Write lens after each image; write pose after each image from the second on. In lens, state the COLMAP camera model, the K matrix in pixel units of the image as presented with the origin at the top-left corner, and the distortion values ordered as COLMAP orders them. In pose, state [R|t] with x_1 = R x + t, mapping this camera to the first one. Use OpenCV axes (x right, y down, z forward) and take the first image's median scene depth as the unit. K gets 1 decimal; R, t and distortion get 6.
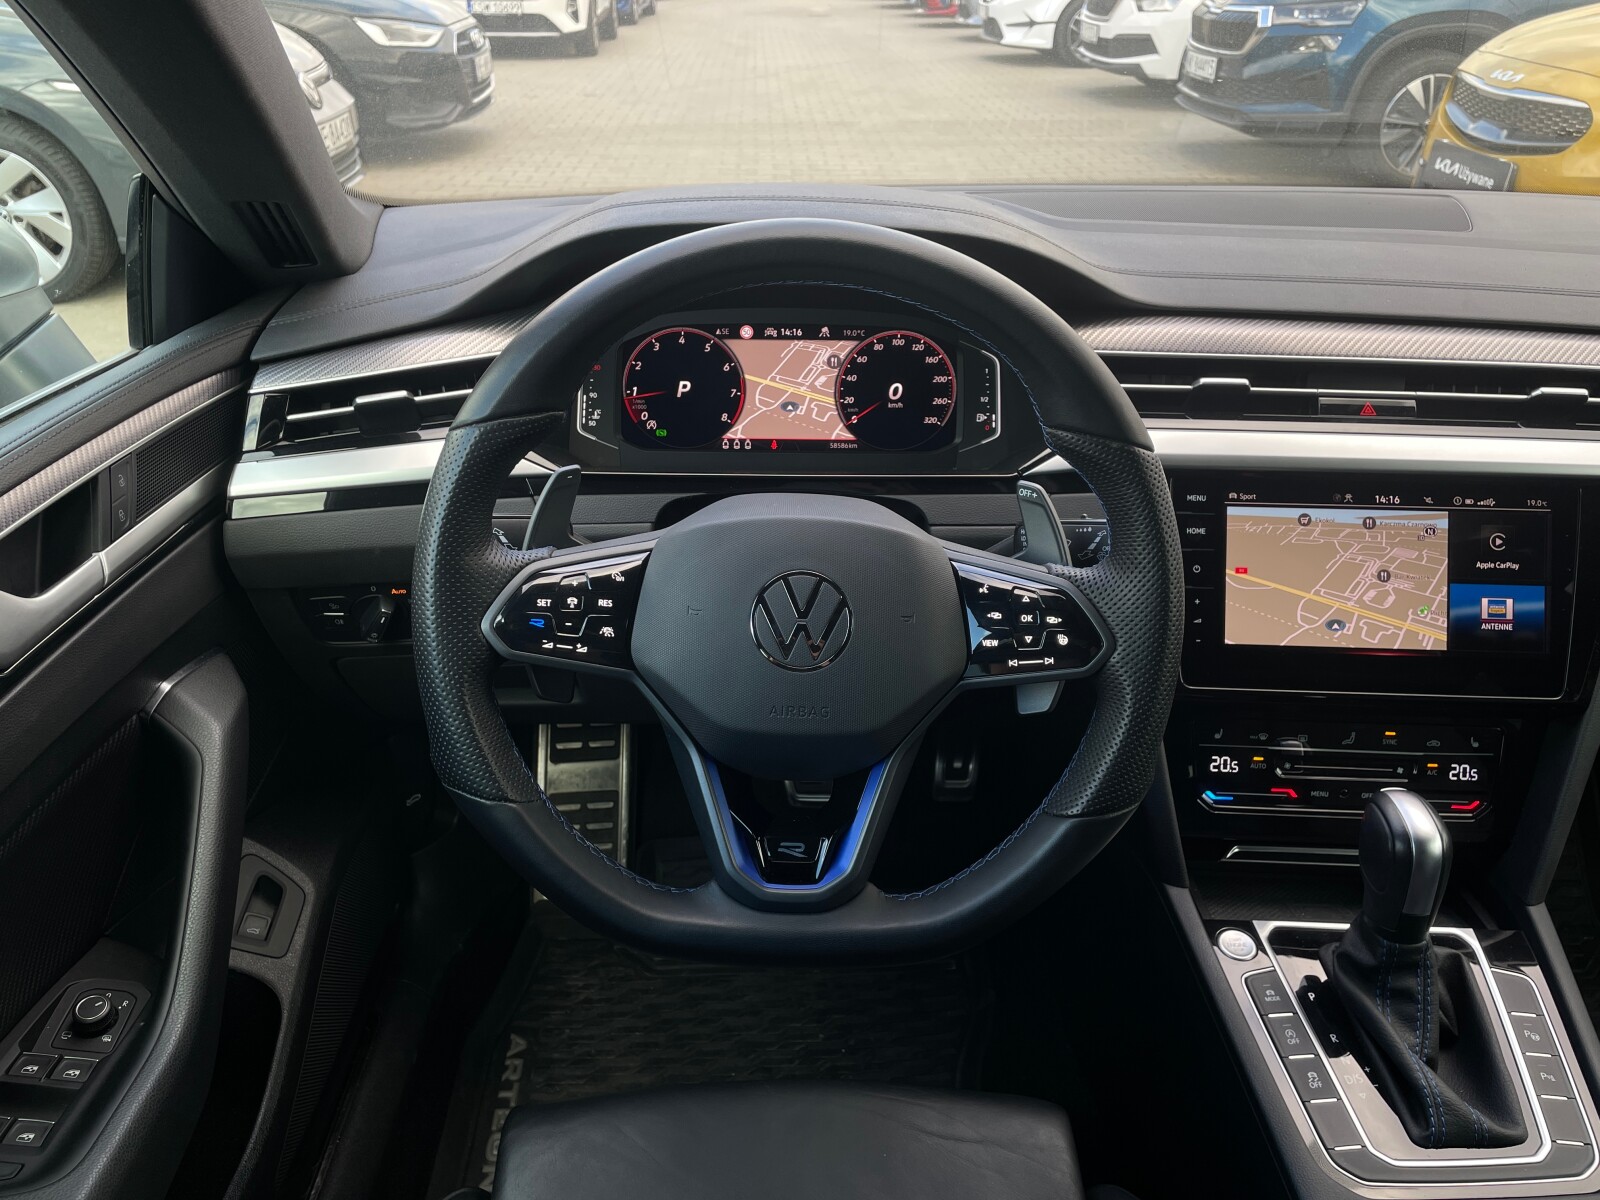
lens RADIAL K [[1223.9, 0, 790.7], [0, 1223.9, 587.7], [0, 0, 1]] dist [0.095751, -0.127723]
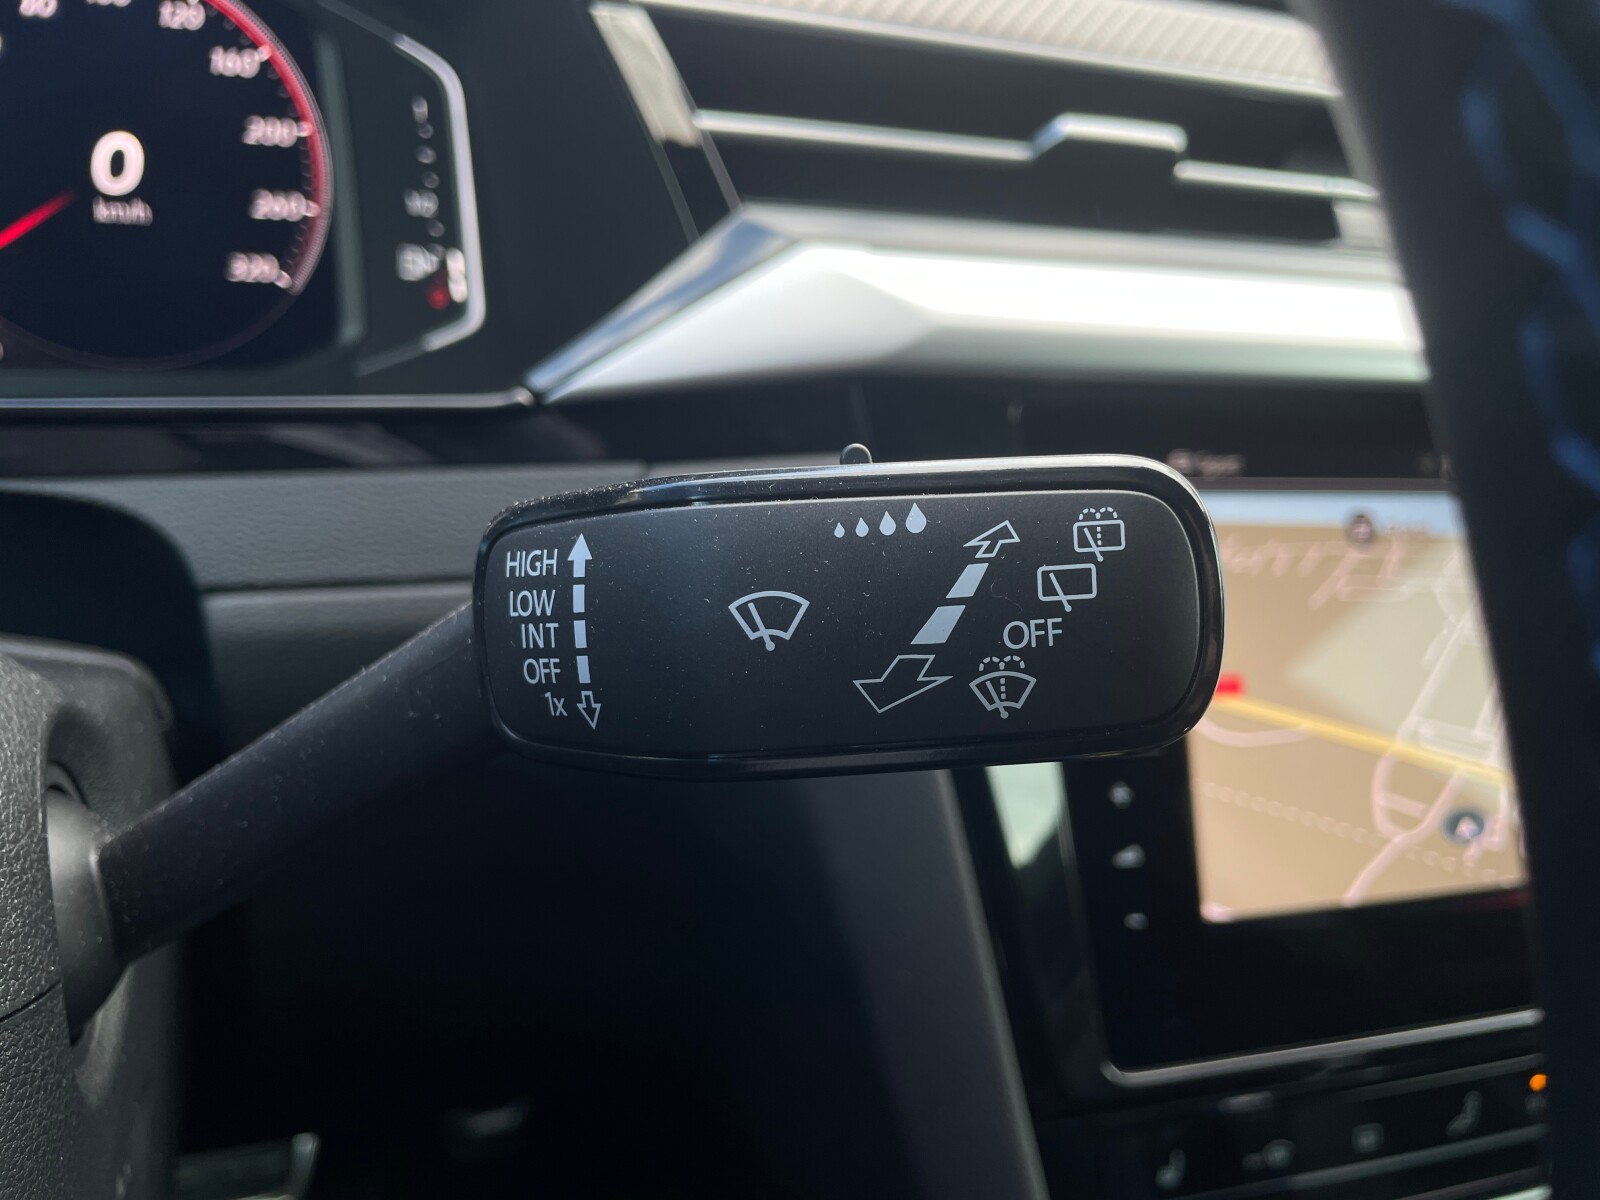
lens RADIAL K [[1223.9, 0, 734.0], [0, 1223.9, 561.3], [0, 0, 1]] dist [0.095751, -0.127723]
pose [[0.954091, -0.040155, 0.296814, 0.137880], [0.071948, 0.992683, -0.096976, -0.022844], [-0.290748, 0.113879, 0.949998, 0.688922]]
